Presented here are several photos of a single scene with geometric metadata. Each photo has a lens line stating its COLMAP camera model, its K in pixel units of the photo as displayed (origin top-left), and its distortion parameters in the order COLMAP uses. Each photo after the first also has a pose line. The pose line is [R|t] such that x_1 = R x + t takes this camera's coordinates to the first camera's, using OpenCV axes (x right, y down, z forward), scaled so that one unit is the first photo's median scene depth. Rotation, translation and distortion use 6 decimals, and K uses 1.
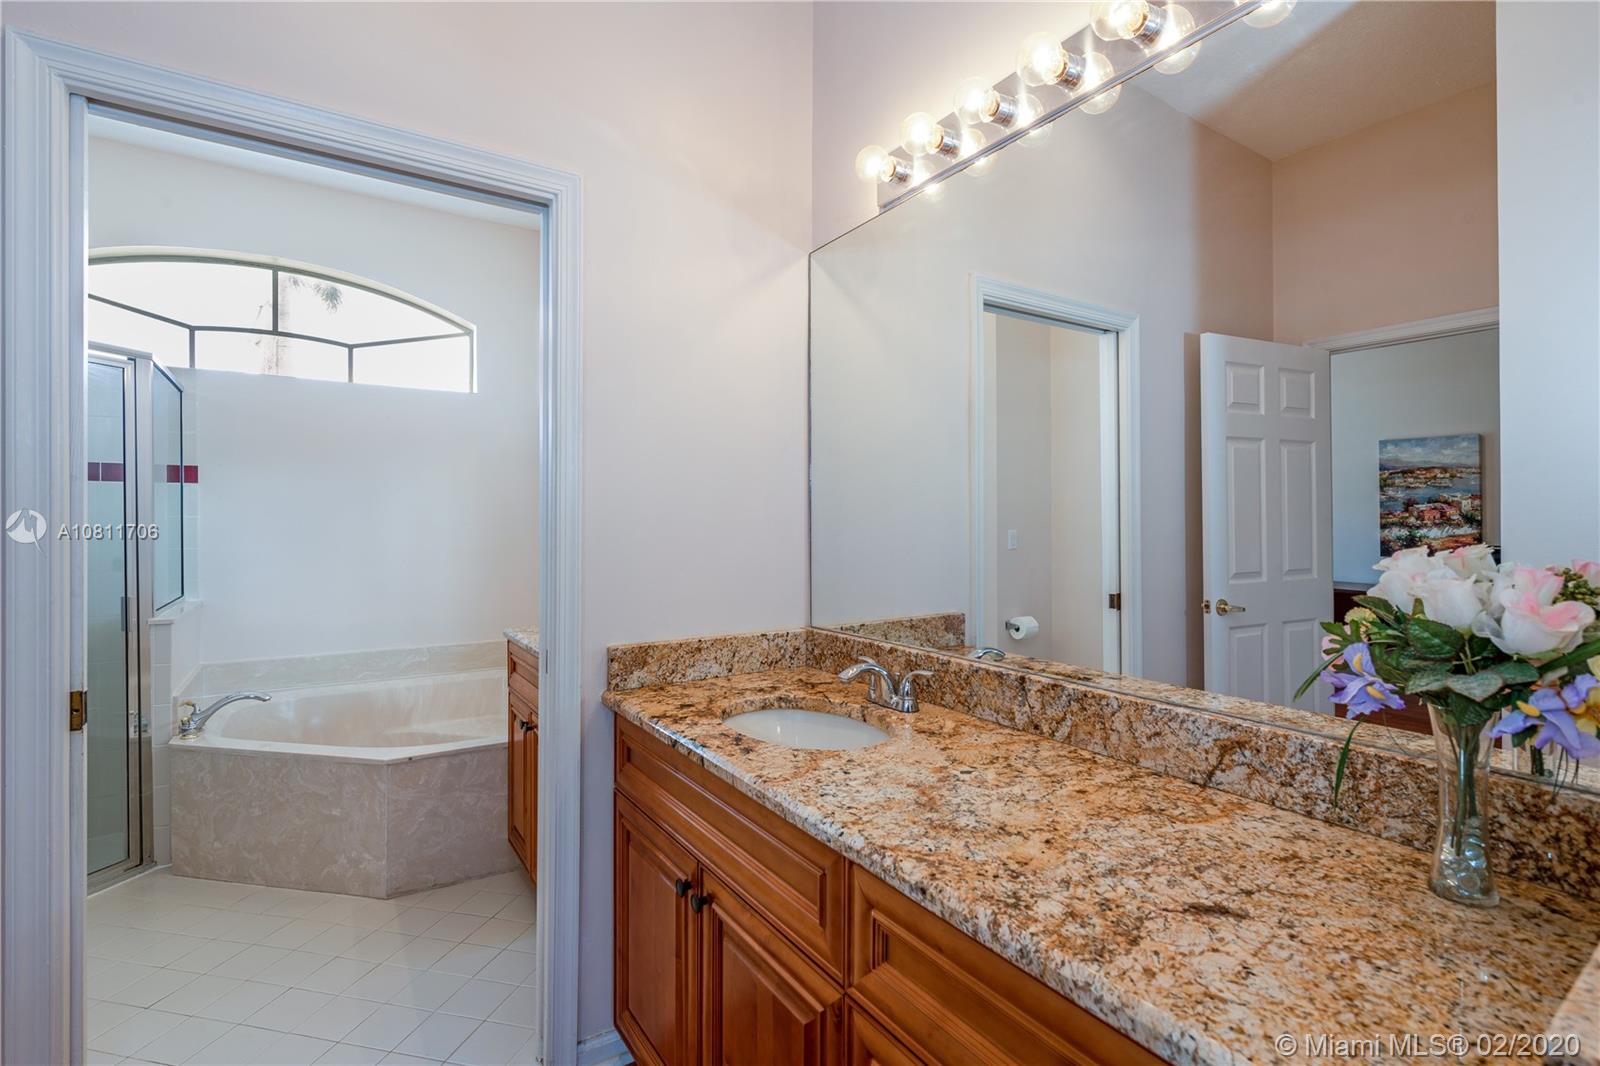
lens RADIAL K [[716.4, 0, 800.9], [0, 716.4, 535.0], [0, 0, 1]] dist [-0.006533, 0.000124]
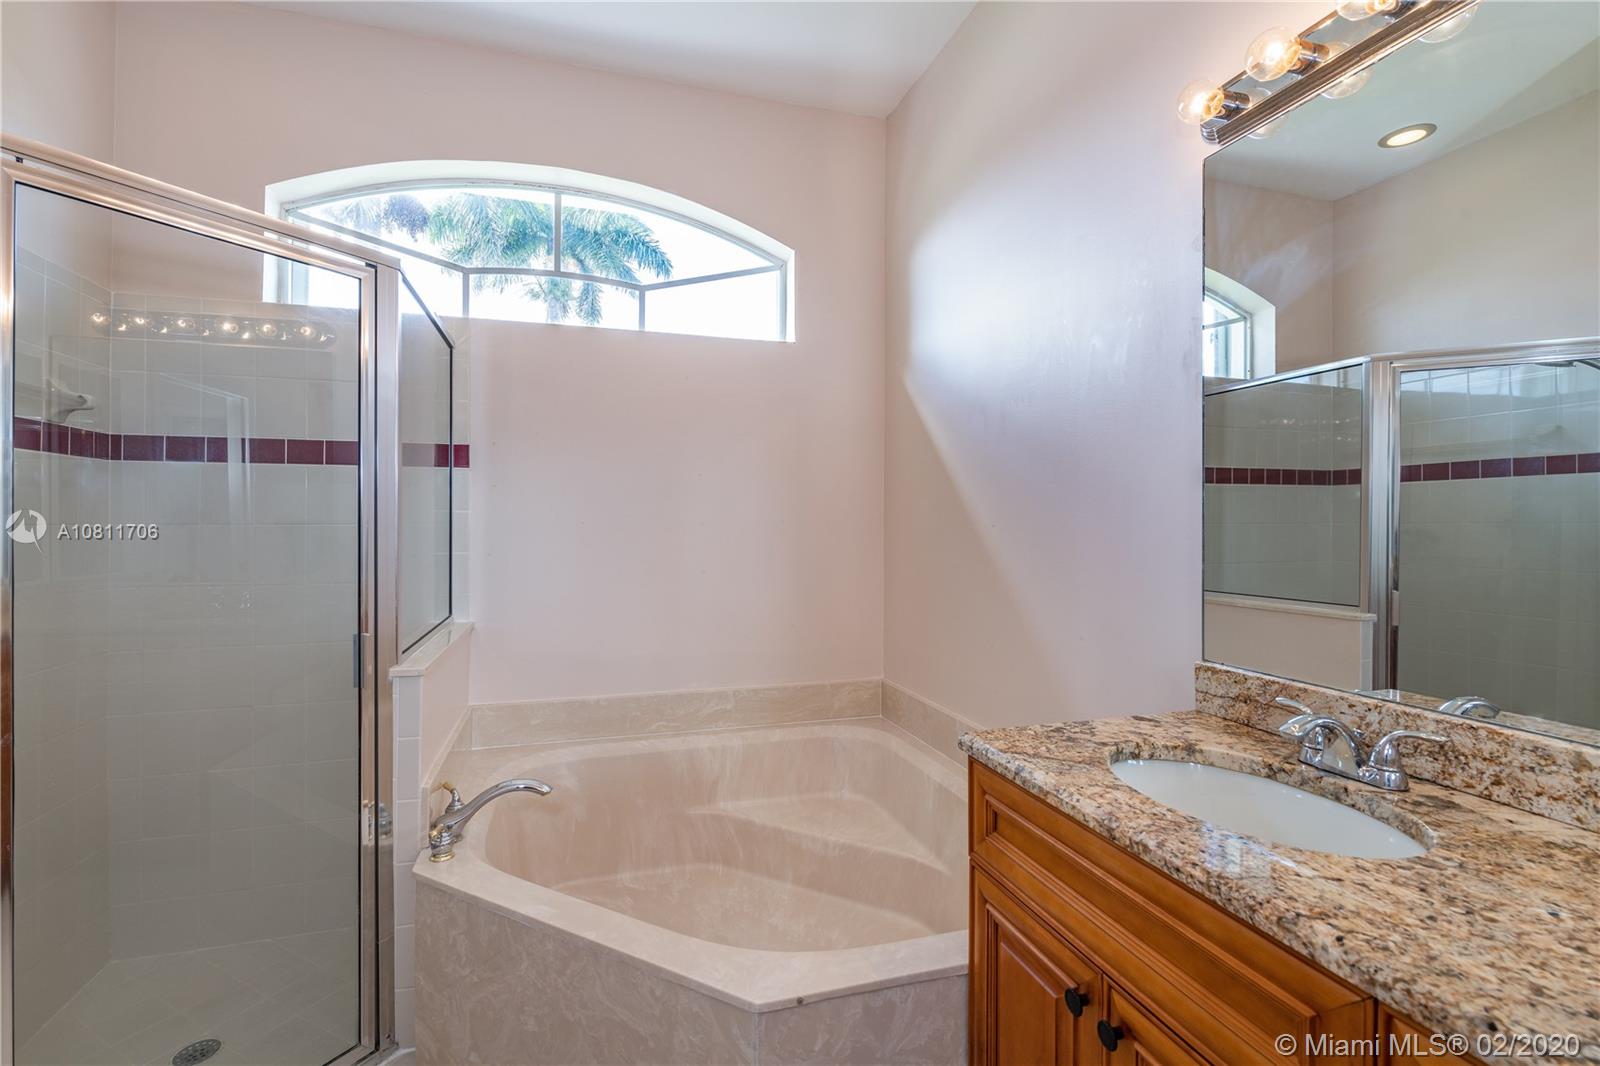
lens RADIAL K [[721.3, 0, 807.3], [0, 721.3, 521.6], [0, 0, 1]] dist [-0.004055, -0.001057]
pose [[0.958396, -0.000499, -0.285442, -0.367388], [-0.003723, 0.999892, -0.014251, -0.007524], [0.285418, 0.014721, 0.958290, 0.480107]]
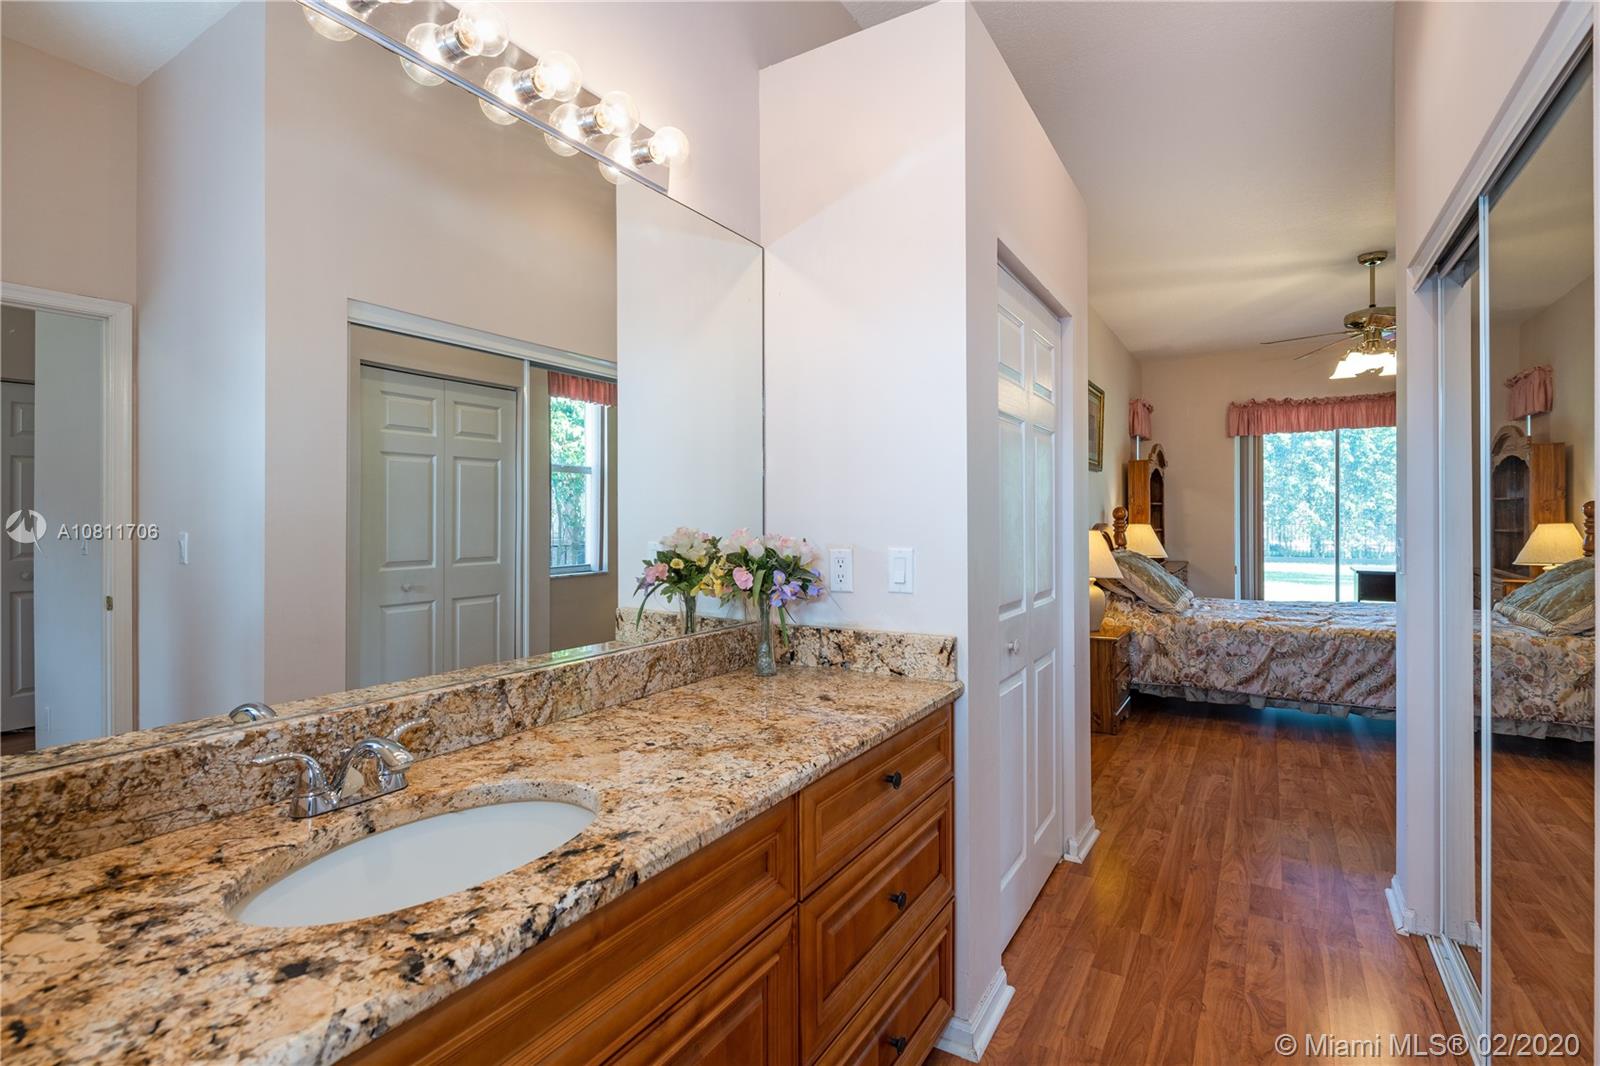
lens RADIAL K [[746.8, 0, 814.3], [0, 746.8, 524.8], [0, 0, 1]] dist [0.000022, -0.002735]
pose [[-0.418834, -0.011409, 0.907991, -0.844702], [0.017477, 0.999635, 0.020622, -0.022816], [-0.907895, 0.024506, -0.418481, 1.150616]]
